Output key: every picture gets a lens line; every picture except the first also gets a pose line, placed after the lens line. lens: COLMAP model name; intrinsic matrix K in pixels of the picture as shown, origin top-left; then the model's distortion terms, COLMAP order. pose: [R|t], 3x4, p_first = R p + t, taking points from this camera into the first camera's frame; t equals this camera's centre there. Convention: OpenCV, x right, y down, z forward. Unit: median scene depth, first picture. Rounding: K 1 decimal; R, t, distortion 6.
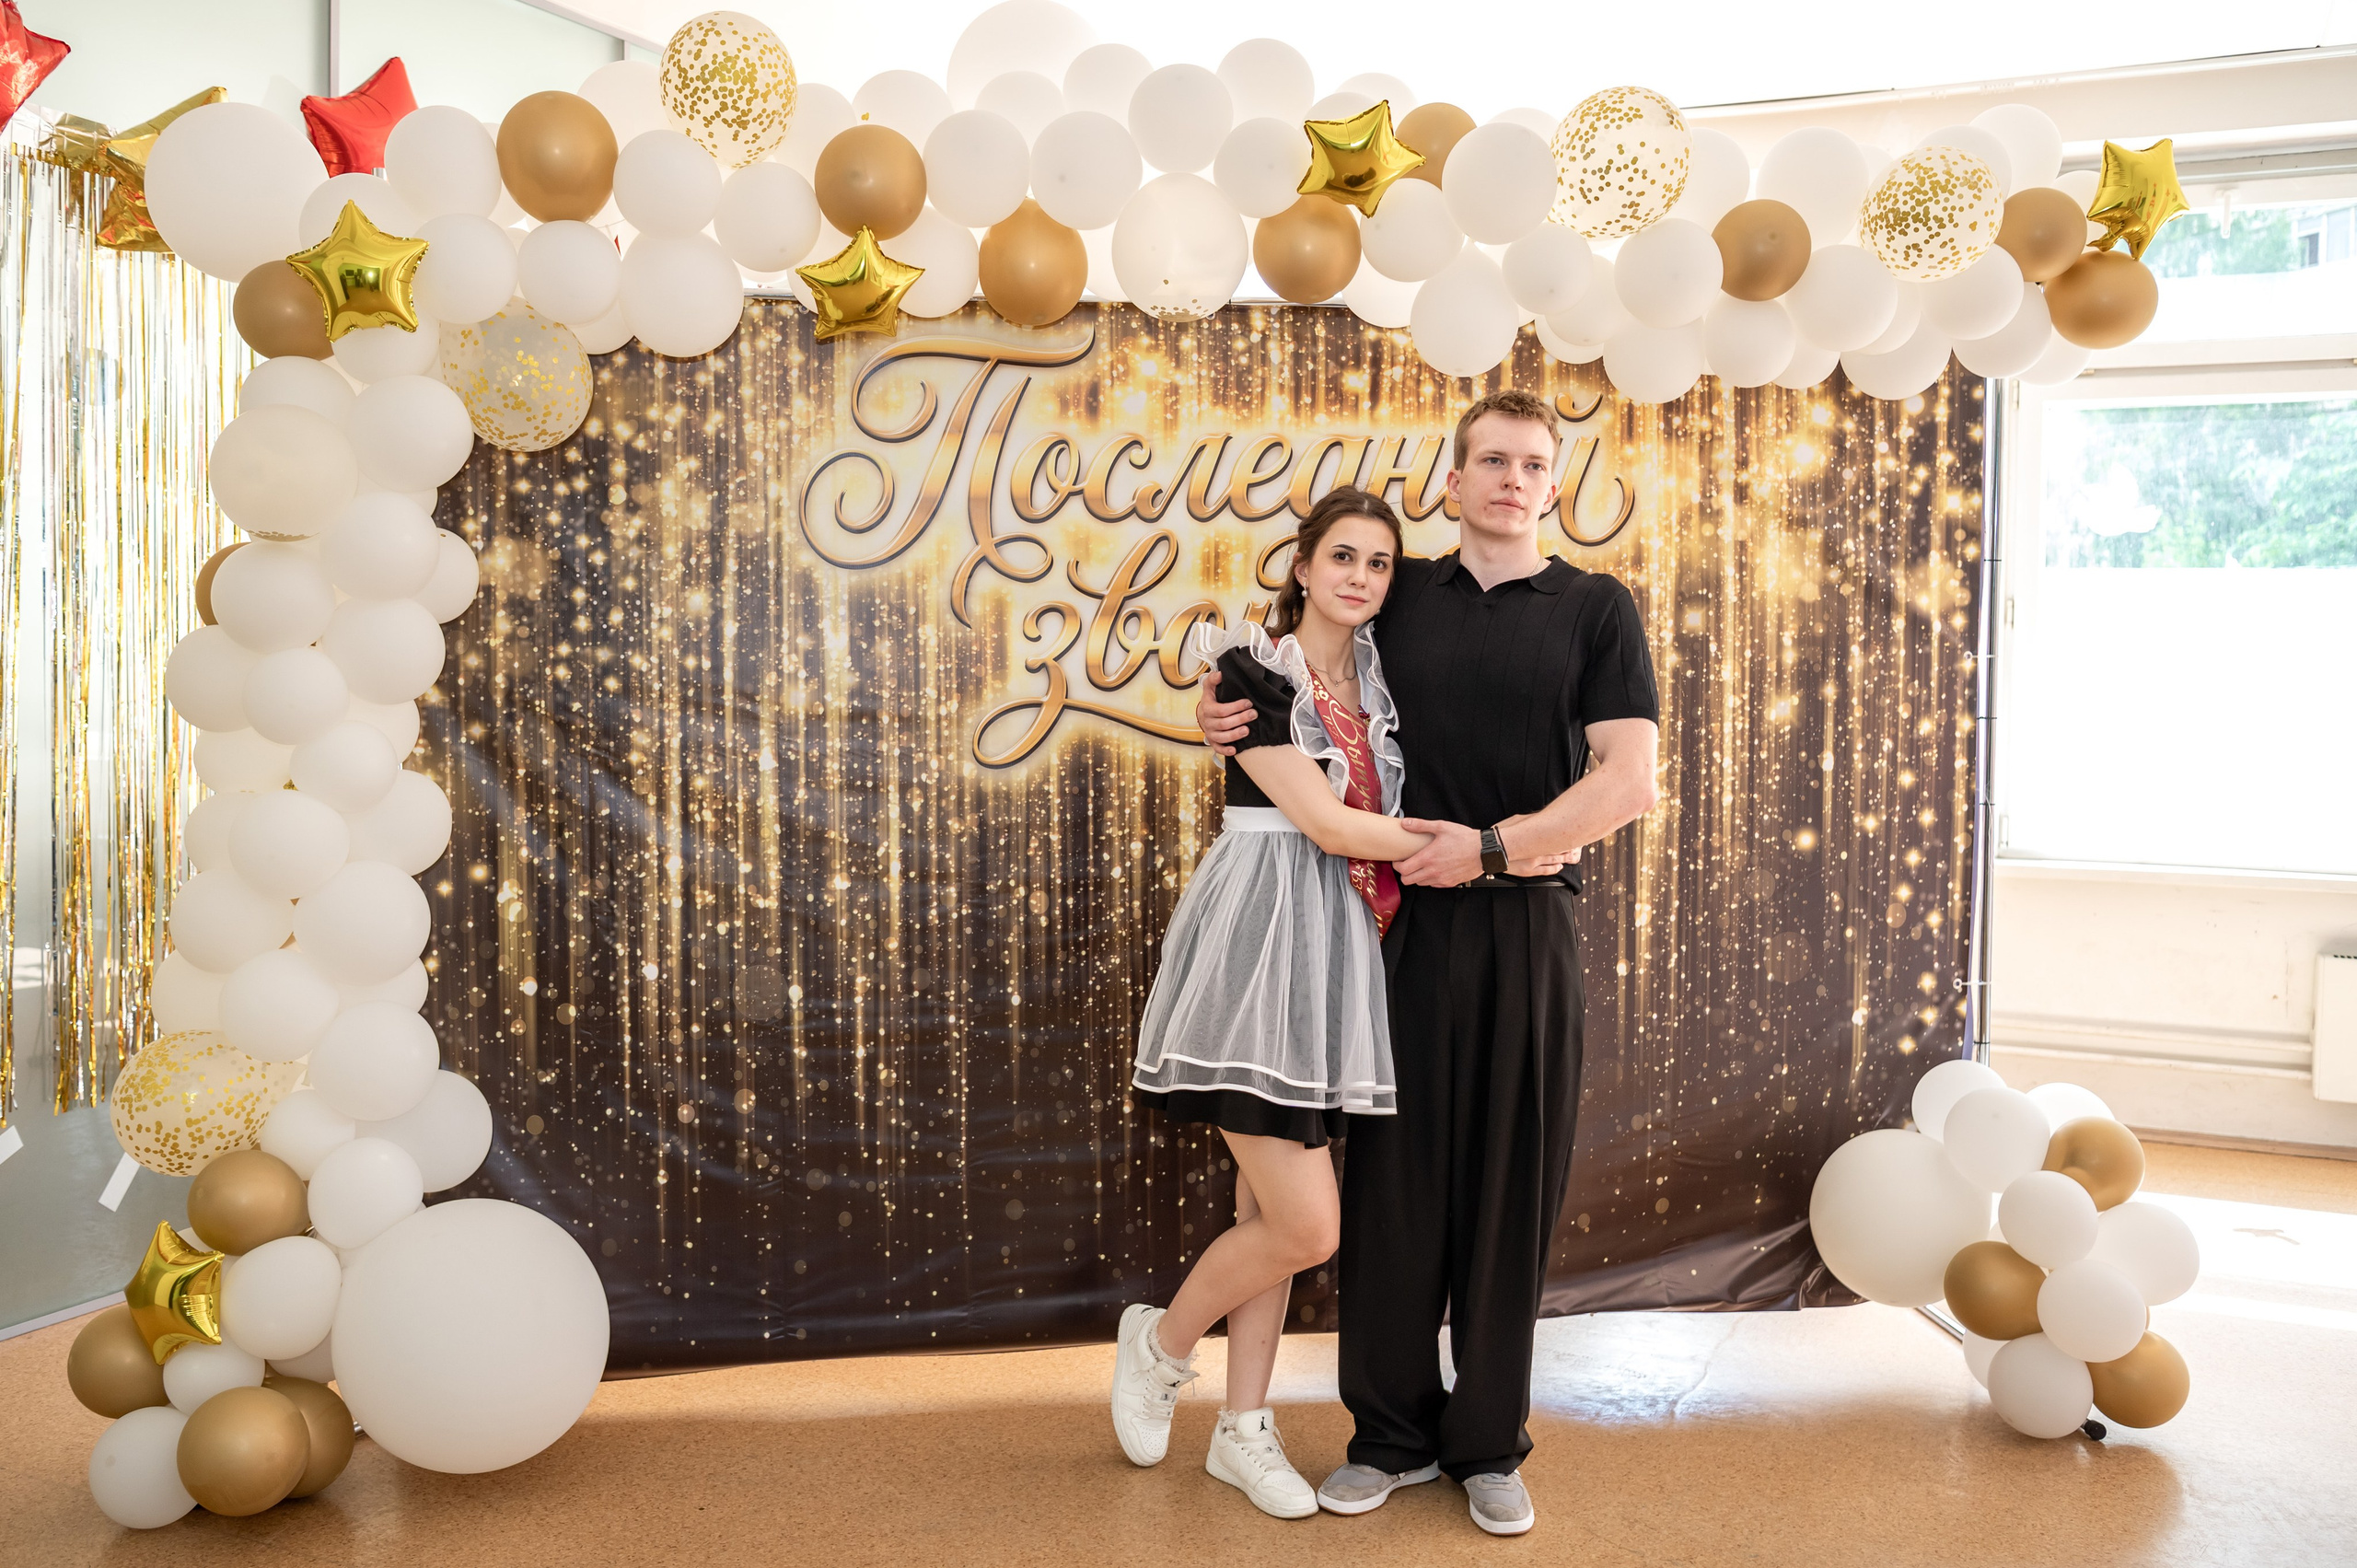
lens RADIAL K [[2077.4, 0, 1089.3], [0, 2077.4, 741.4], [0, 0, 1]] dist [-0.023309, 0.000854]
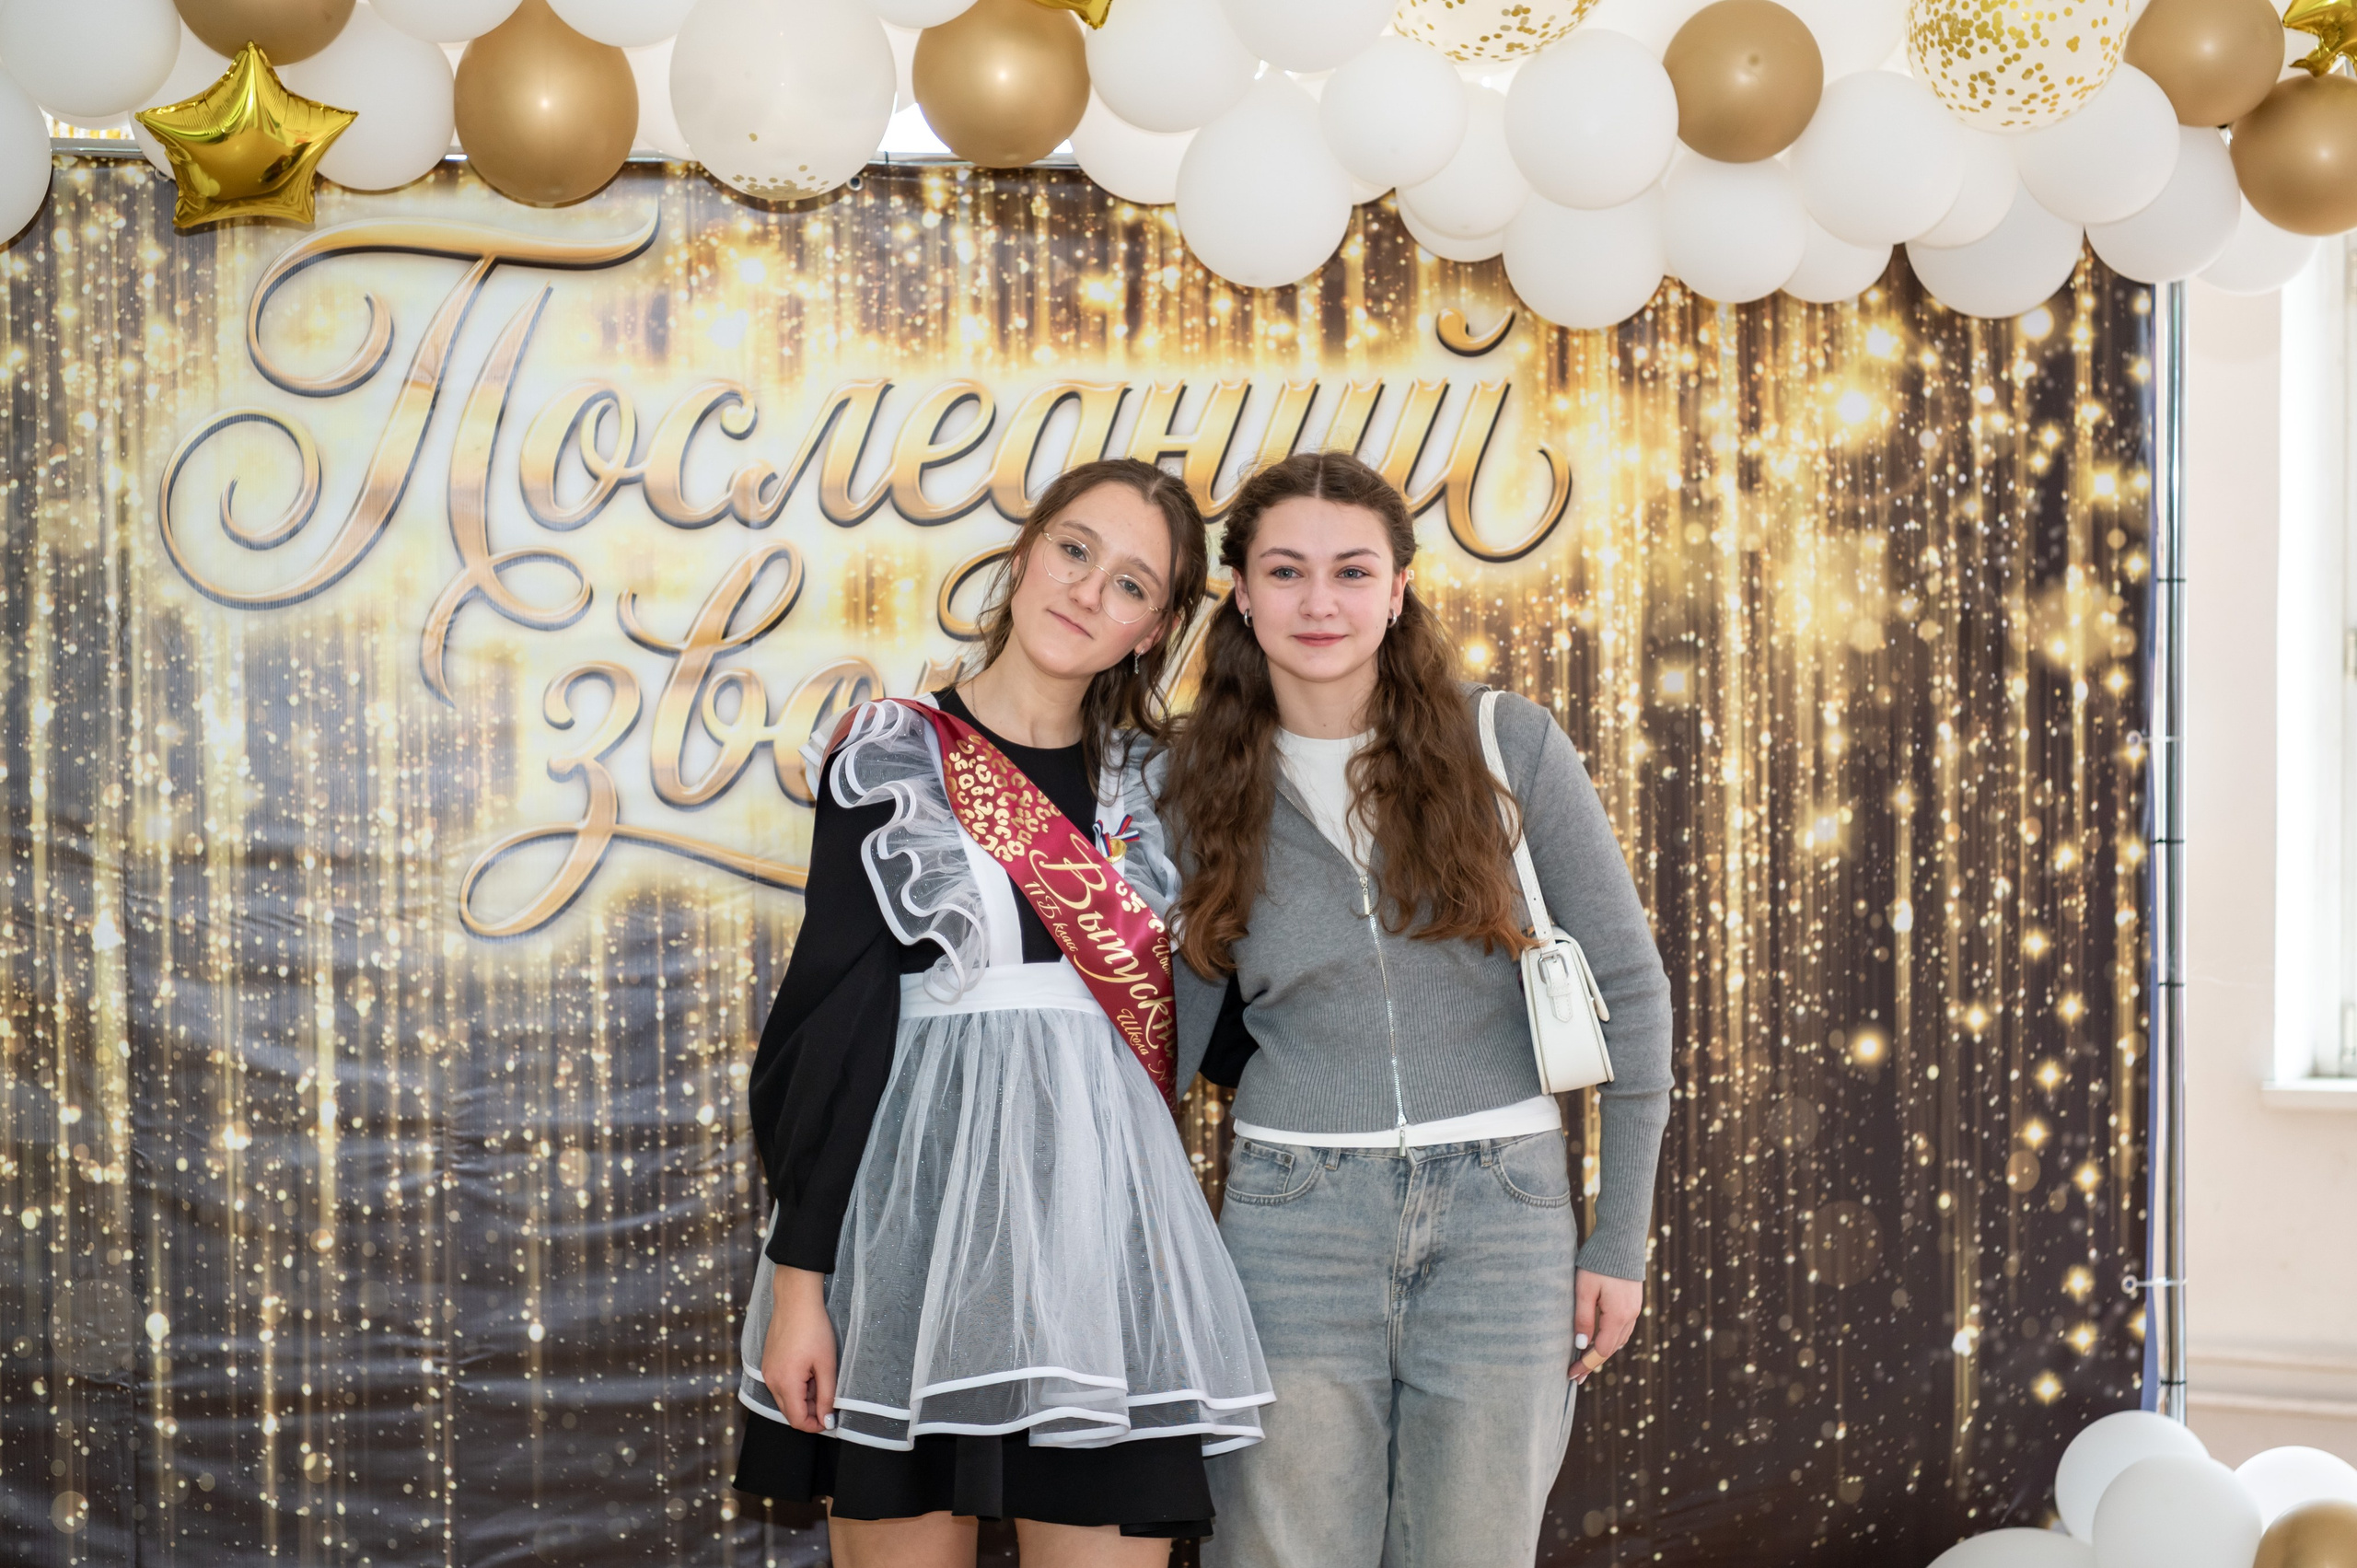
lens RADIAL K [[3976.9, 0, 1173.4], [0, 3976.9, 811.7], [0, 0, 1]] dist [0.015927, 0.000000]
pose [[0.998403, -0.008623, 0.055836, 0.084294], [0.009618, 0.999799, -0.017579, -0.002520], [-0.055673, 0.018088, 0.998285, -0.149472]]
